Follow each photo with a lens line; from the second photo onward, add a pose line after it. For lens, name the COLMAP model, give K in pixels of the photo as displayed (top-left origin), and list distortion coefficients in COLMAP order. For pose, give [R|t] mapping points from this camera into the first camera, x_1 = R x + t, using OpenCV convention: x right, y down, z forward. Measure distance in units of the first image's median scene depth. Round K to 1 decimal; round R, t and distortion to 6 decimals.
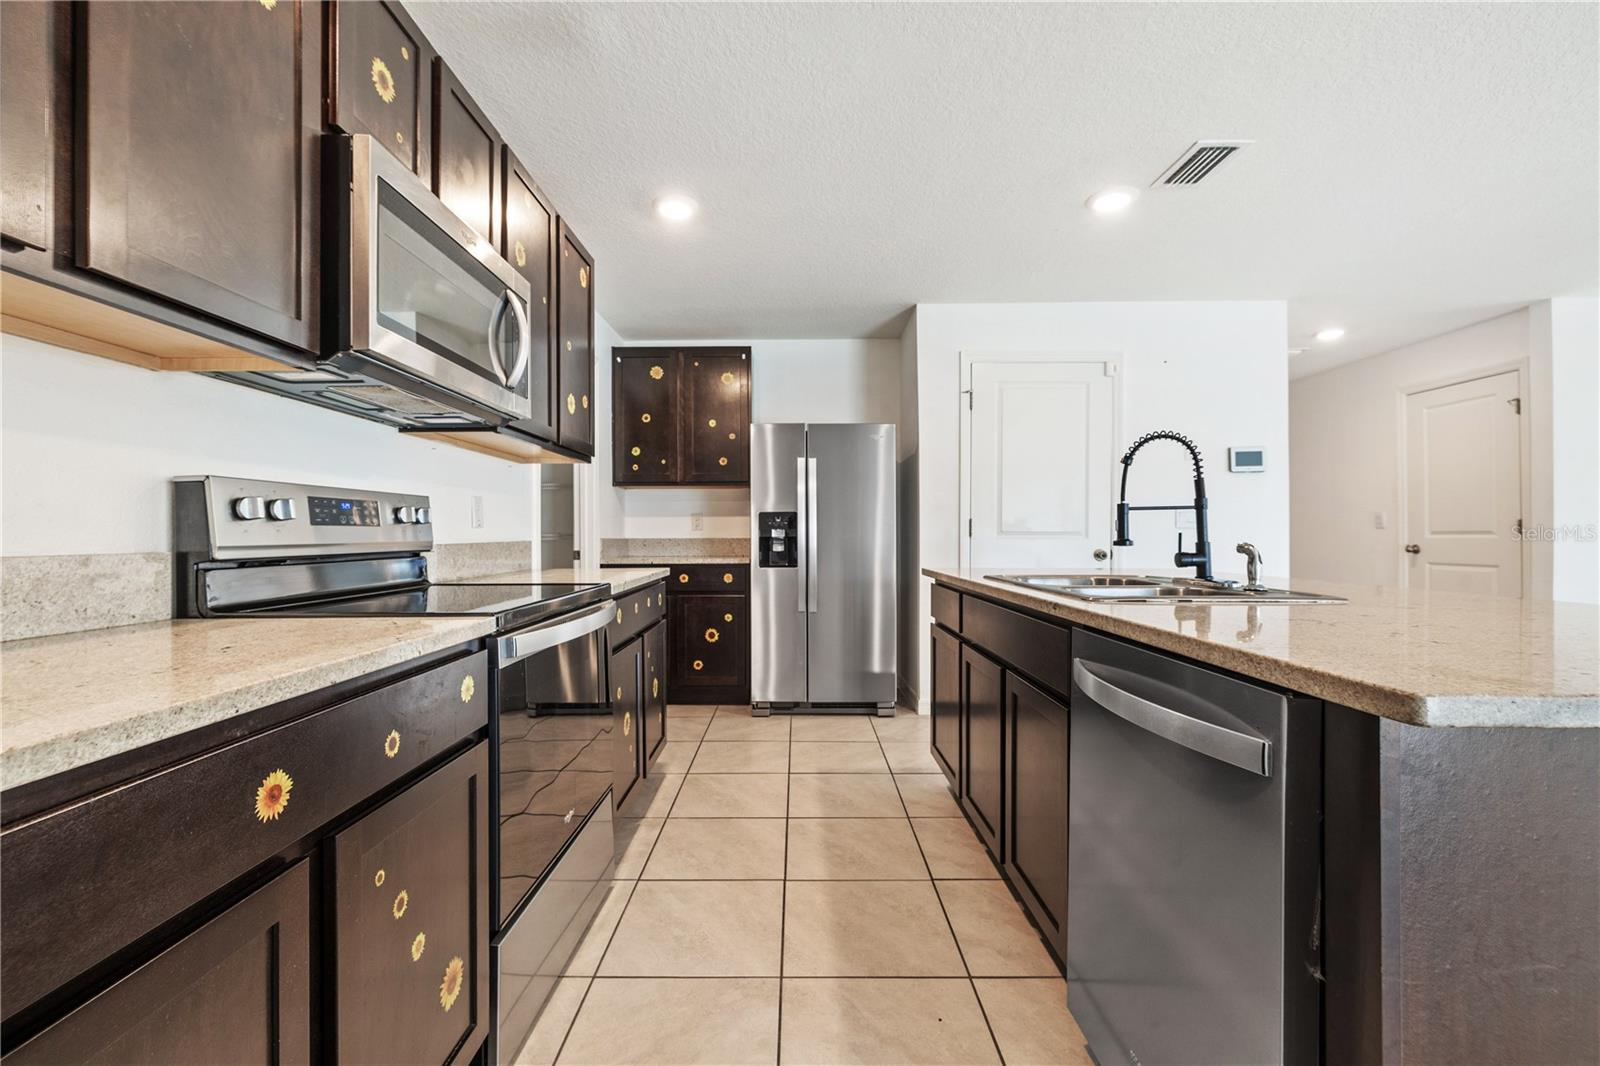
lens RADIAL K [[678.2, 0, 793.3], [0, 678.2, 525.7], [0, 0, 1]] dist [0.001185, 0.000503]
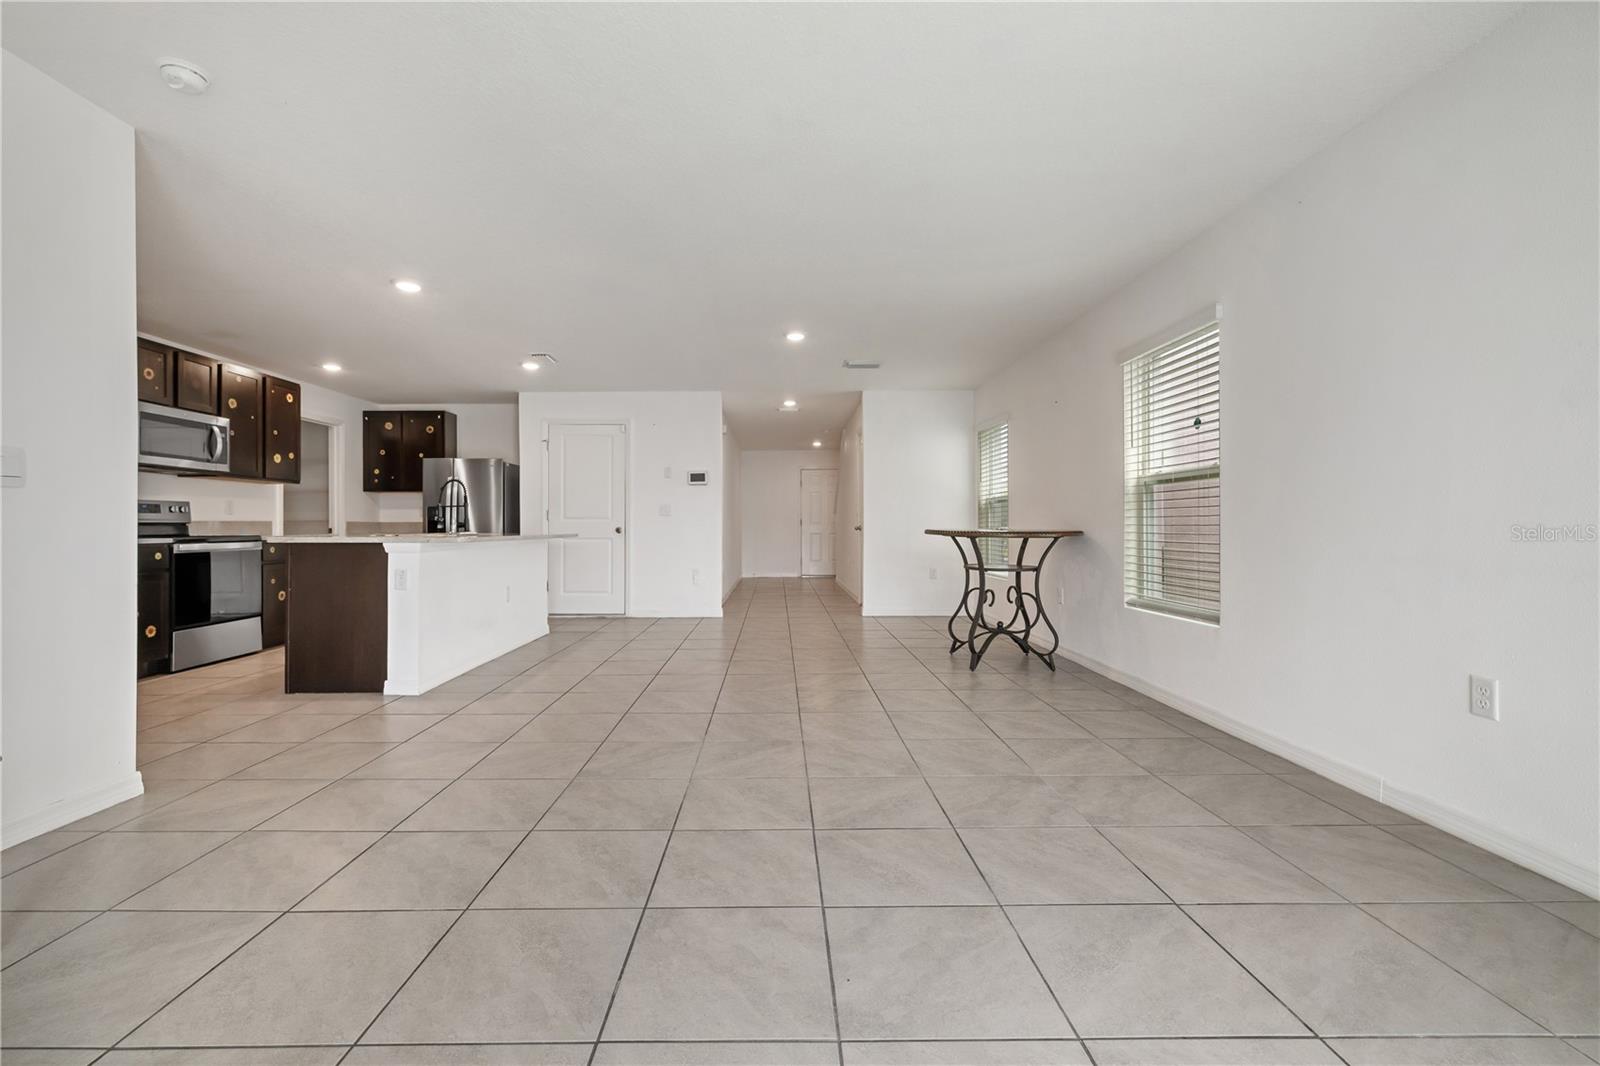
lens RADIAL K [[678.2, 0, 792.4], [0, 678.2, 519.6], [0, 0, 1]] dist [0.001185, 0.000503]
pose [[0.999732, -0.000470, 0.023162, 1.693333], [0.000362, 0.999989, 0.004666, 0.013163], [-0.023164, -0.004657, 0.999721, -1.631287]]
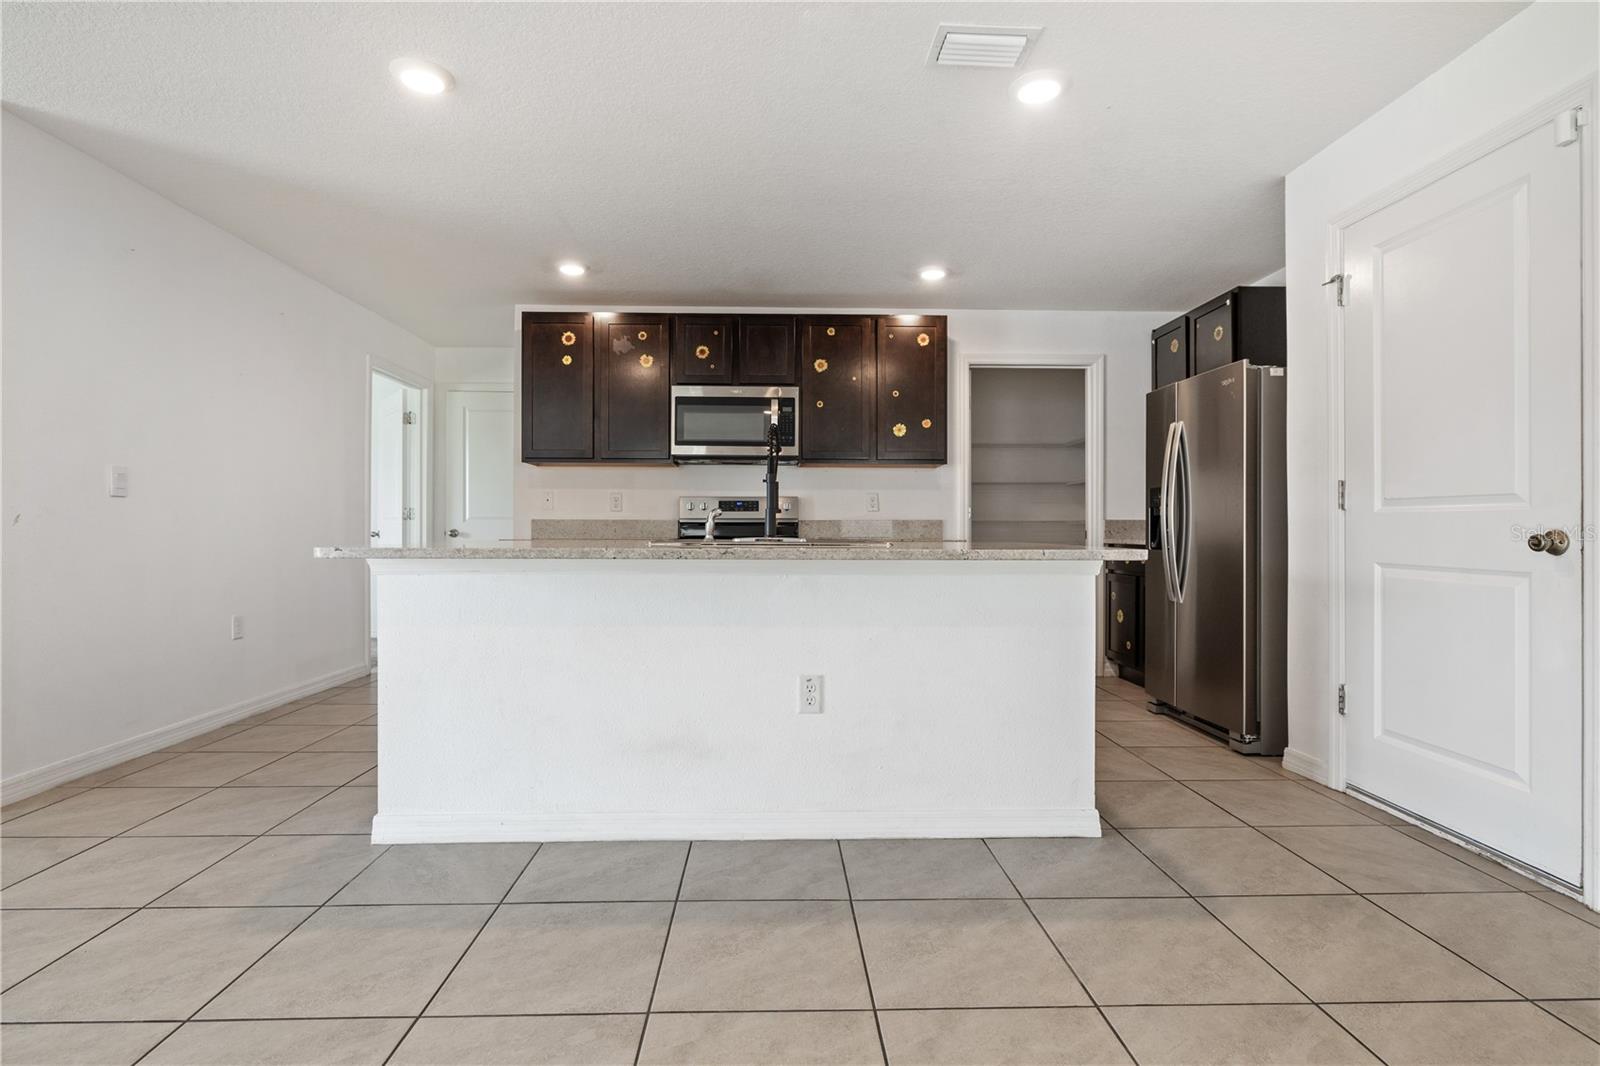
lens RADIAL K [[765.1, 0, 798.9], [0, 765.1, 525.1], [0, 0, 1]] dist [-0.004243, 0.000585]
pose [[0.027037, -0.004704, -0.999623, 1.842338], [0.009723, 0.999943, -0.004443, 0.055555], [0.999587, -0.009599, 0.027081, 0.938285]]
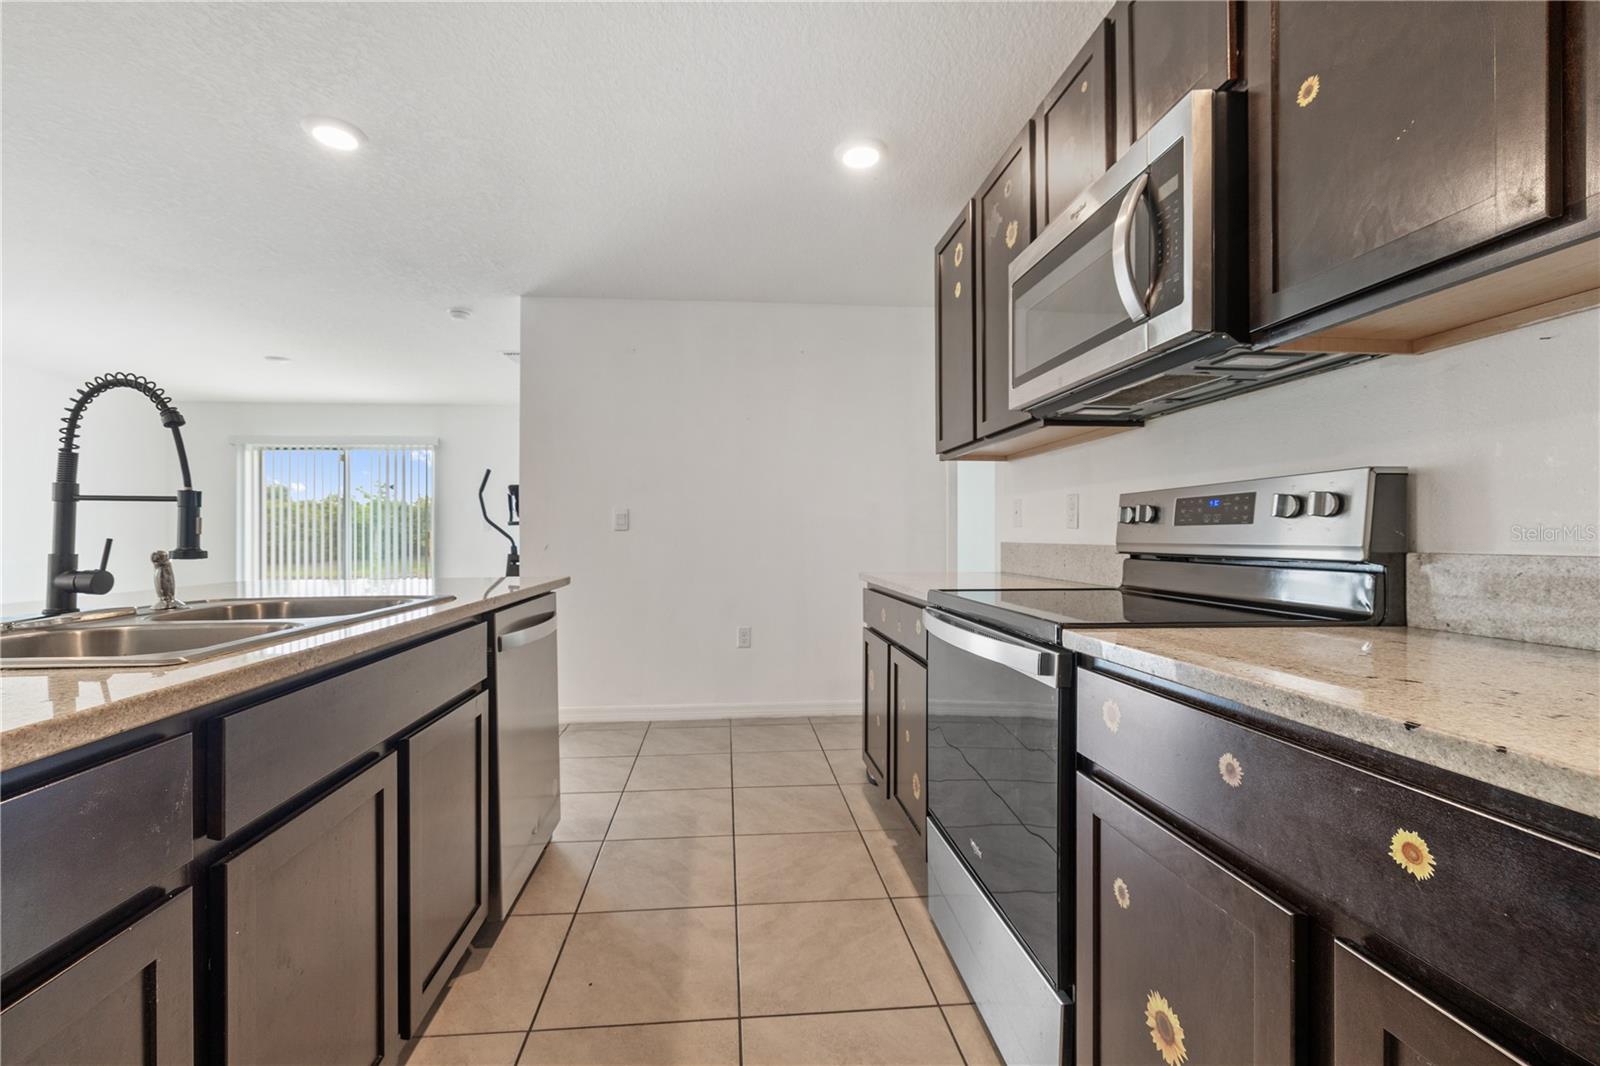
lens RADIAL K [[678.2, 0, 796.5], [0, 678.2, 537.0], [0, 0, 1]] dist [0.001185, 0.000503]
pose [[-0.994951, 0.005936, -0.100185, -0.005094], [0.006942, 0.999929, -0.009689, 0.017733], [0.100120, -0.010335, -0.994922, 1.530682]]
